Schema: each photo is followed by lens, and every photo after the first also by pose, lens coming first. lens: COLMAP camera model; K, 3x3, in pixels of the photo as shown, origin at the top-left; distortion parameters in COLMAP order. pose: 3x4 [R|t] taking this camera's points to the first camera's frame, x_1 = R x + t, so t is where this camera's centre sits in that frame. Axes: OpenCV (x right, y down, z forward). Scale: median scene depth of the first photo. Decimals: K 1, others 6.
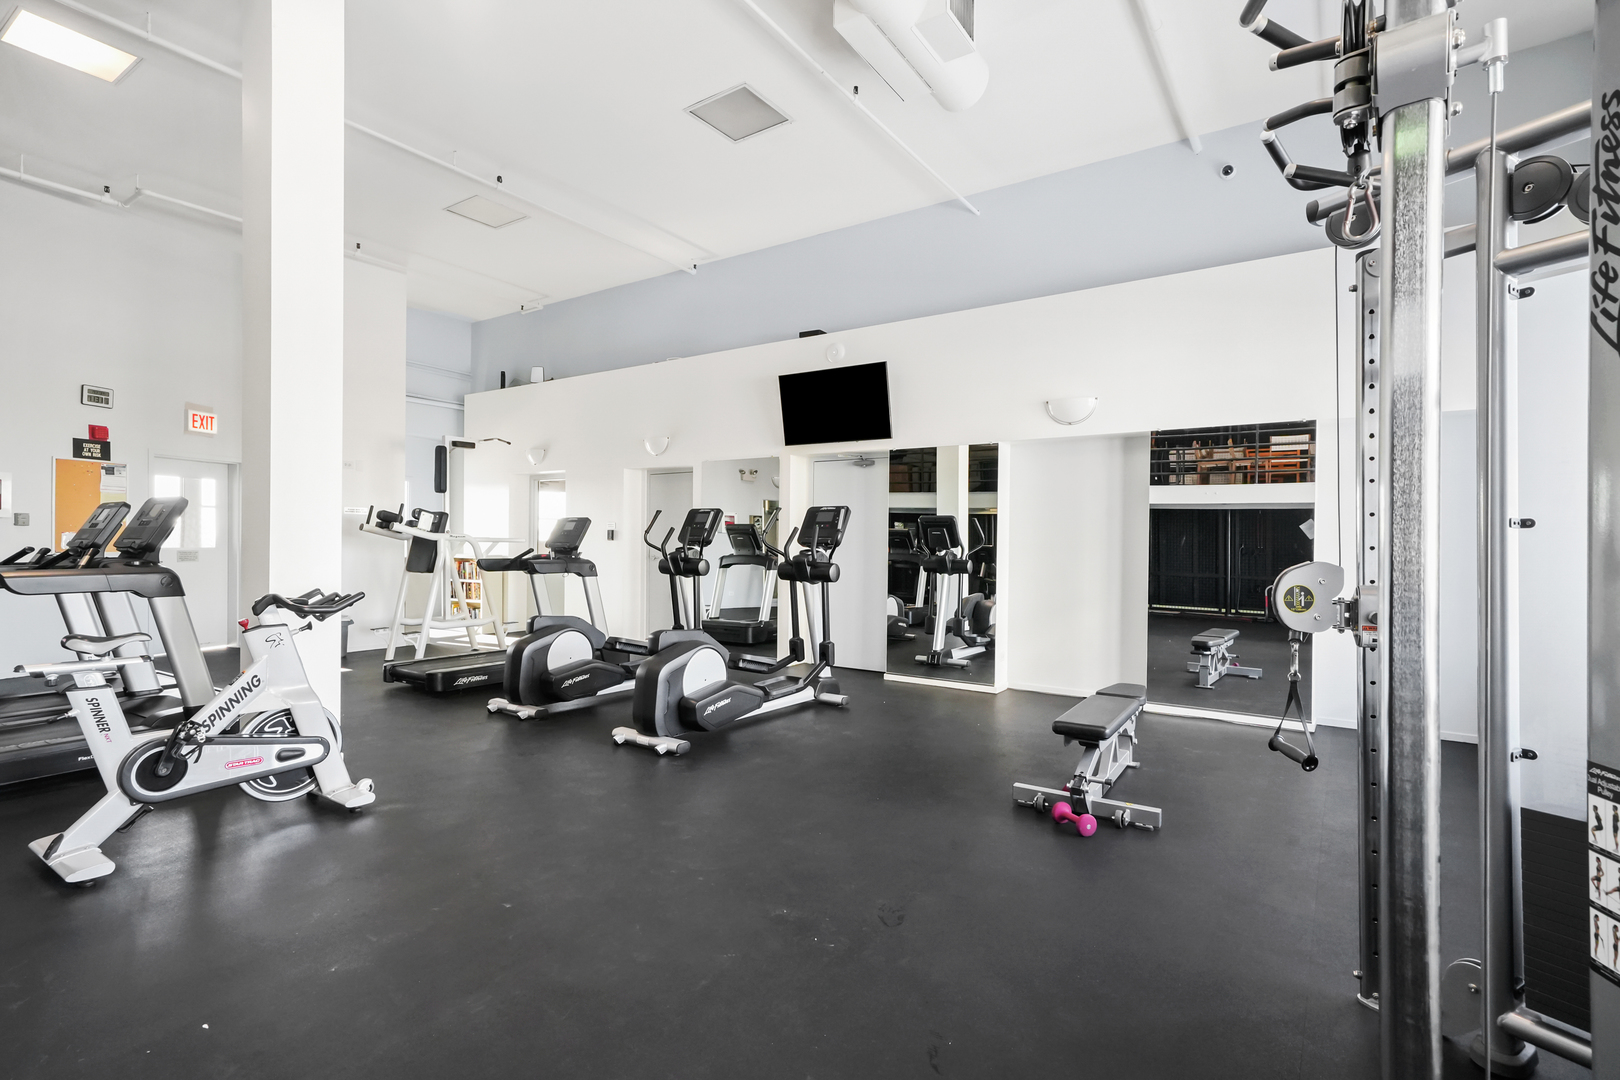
lens RADIAL K [[780.5, 0, 812.3], [0, 780.5, 535.7], [0, 0, 1]] dist [0.003902, 0.000133]
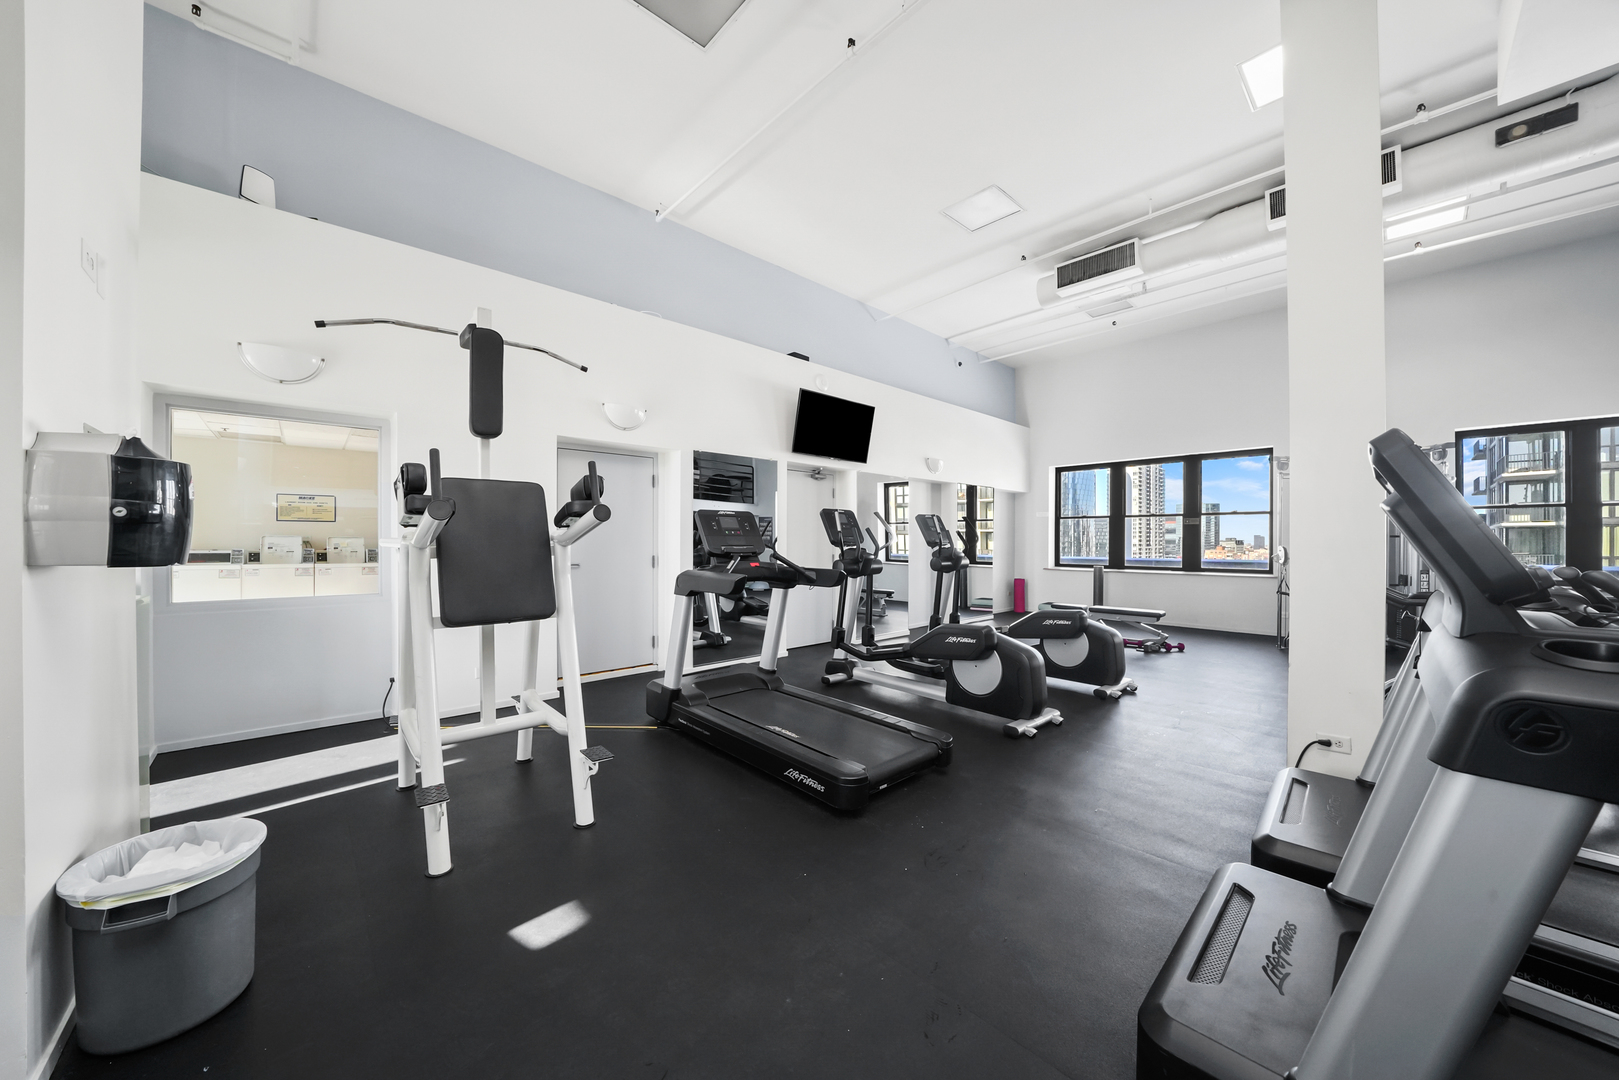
lens RADIAL K [[556.4, 0, 812.0], [0, 556.4, 538.8], [0, 0, 1]] dist [-0.000871, 0.000232]
pose [[0.238615, -0.003433, 0.971108, -0.785206], [-0.000078, 0.999994, 0.003554, -0.000028], [-0.971114, -0.000924, 0.238613, 0.801026]]
